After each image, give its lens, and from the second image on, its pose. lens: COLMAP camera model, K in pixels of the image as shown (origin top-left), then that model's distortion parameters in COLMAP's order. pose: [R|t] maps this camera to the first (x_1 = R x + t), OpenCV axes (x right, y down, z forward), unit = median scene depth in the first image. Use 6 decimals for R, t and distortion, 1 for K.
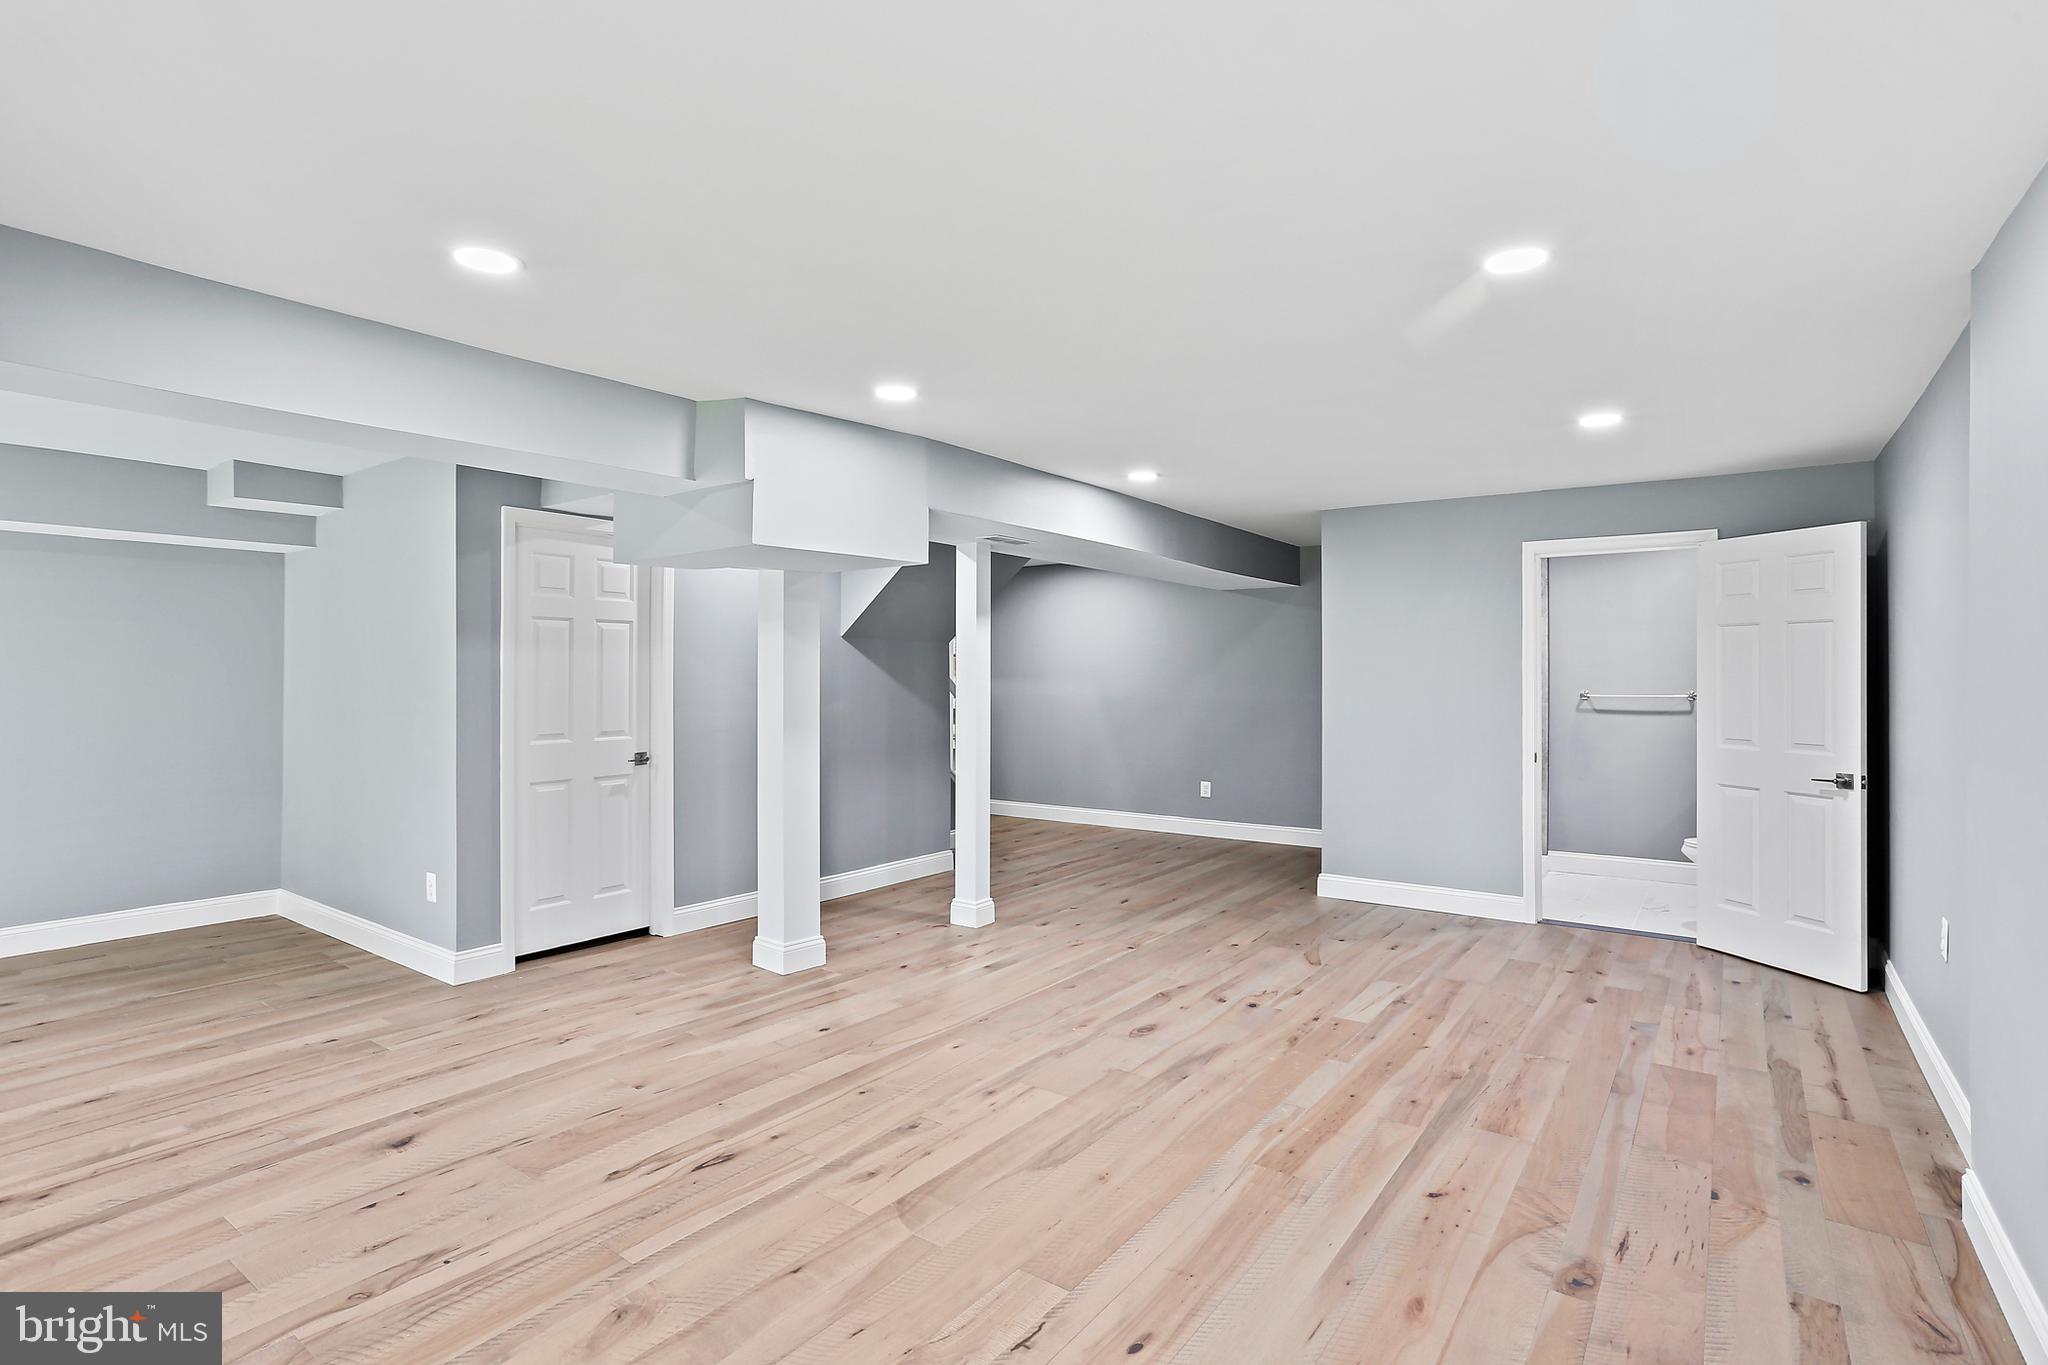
lens RADIAL K [[1007.1, 0, 1022.2], [0, 1007.1, 693.7], [0, 0, 1]] dist [-0.060424, 0.041919]
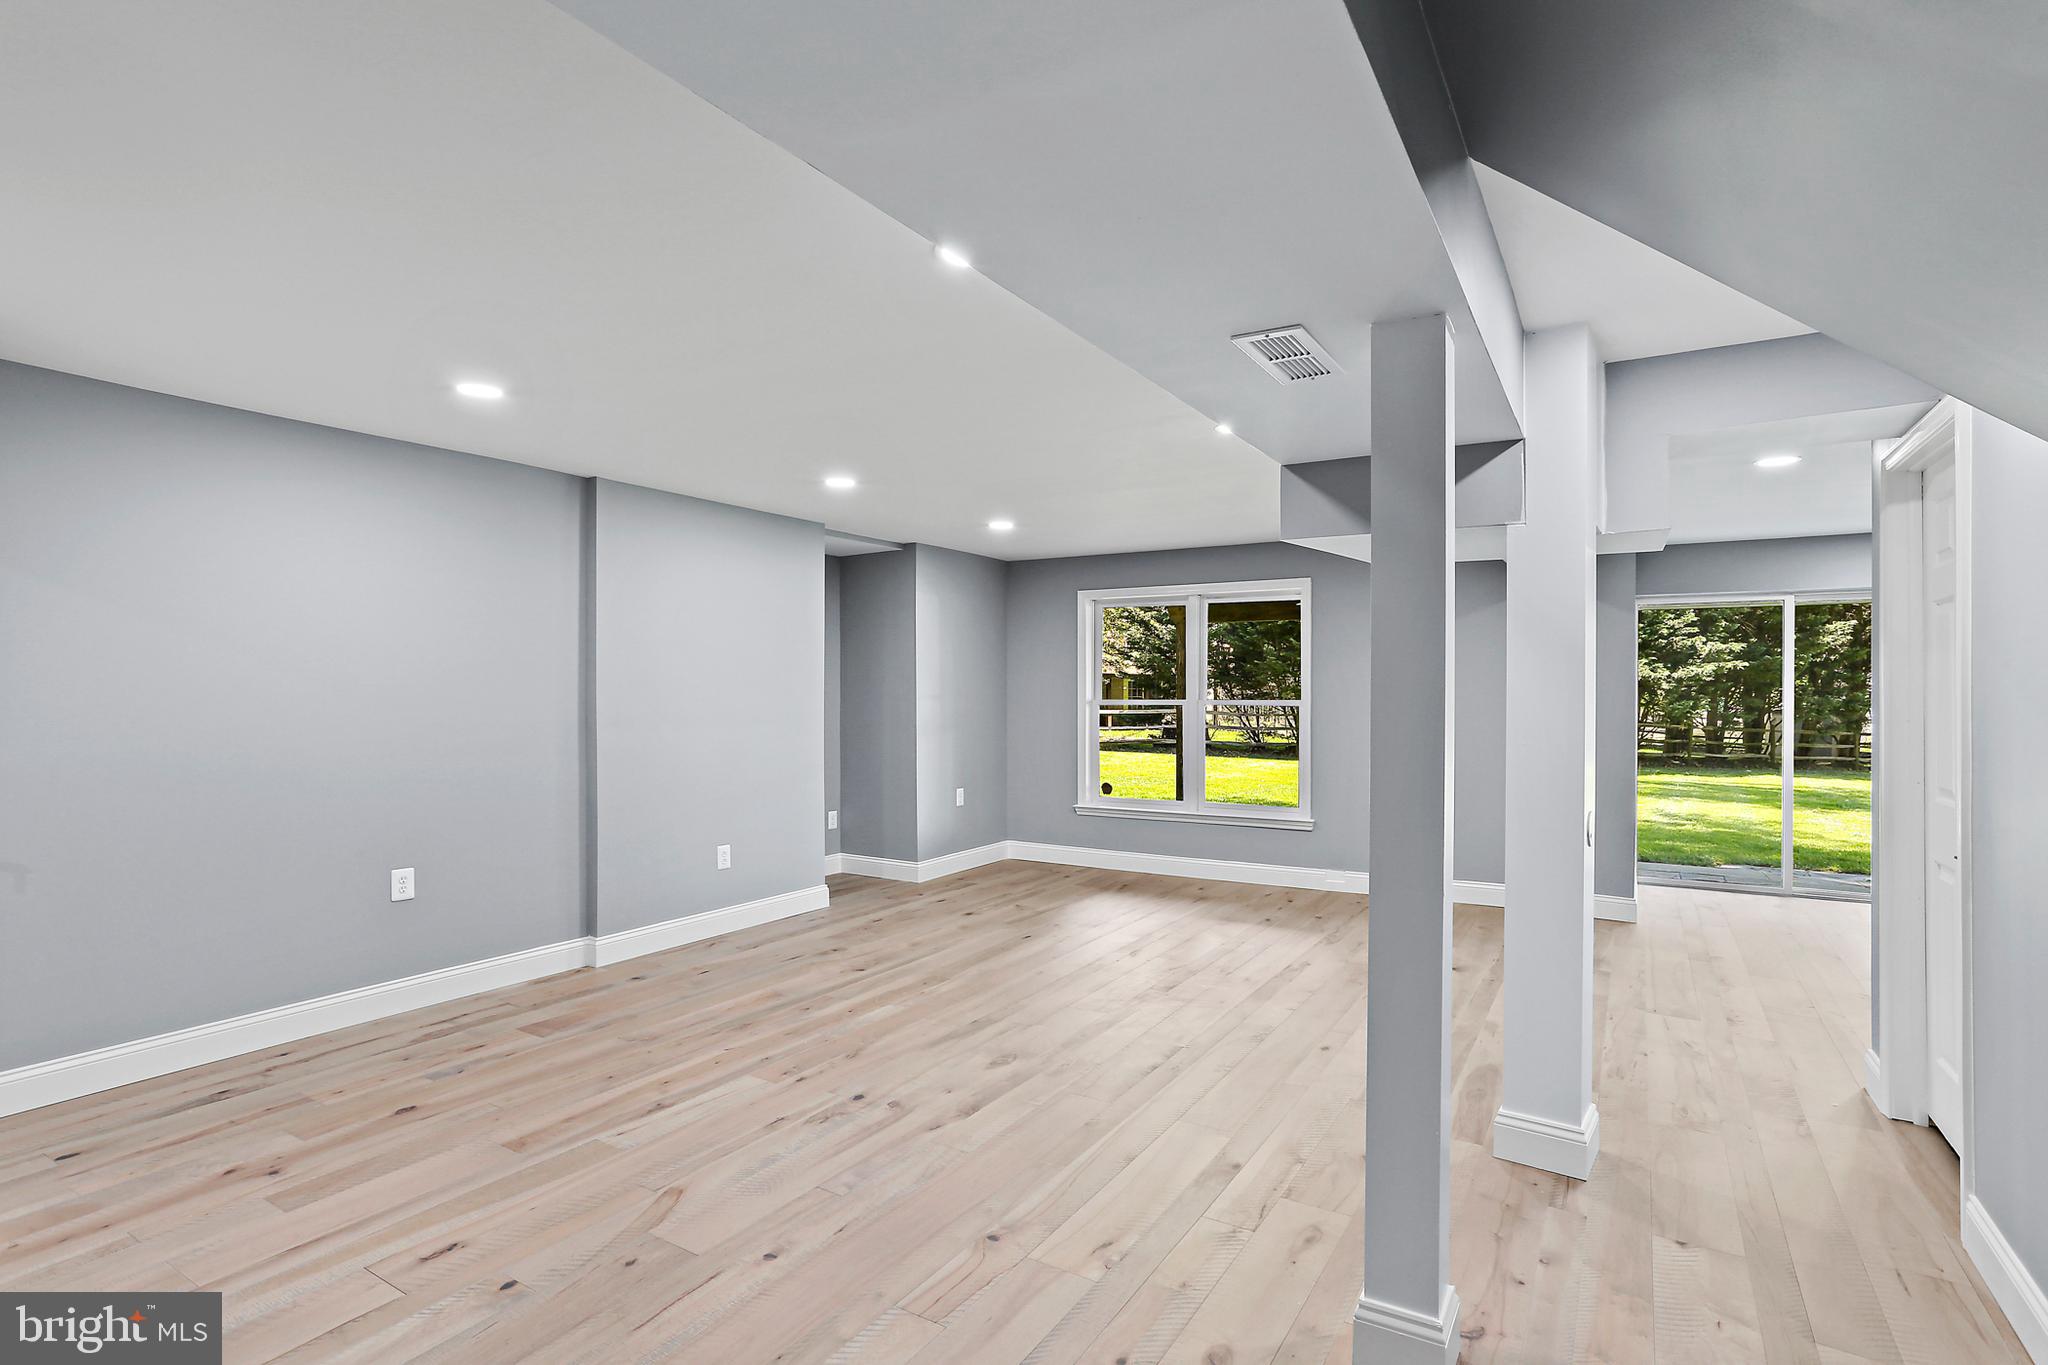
lens RADIAL K [[1007.1, 0, 1022.2], [0, 1007.1, 693.7], [0, 0, 1]] dist [-0.060424, 0.041919]
pose [[-0.997375, -0.005528, -0.072195, 0.177178], [-0.006958, 0.999784, 0.019579, -0.031445], [0.072072, 0.020029, -0.997198, 2.001626]]
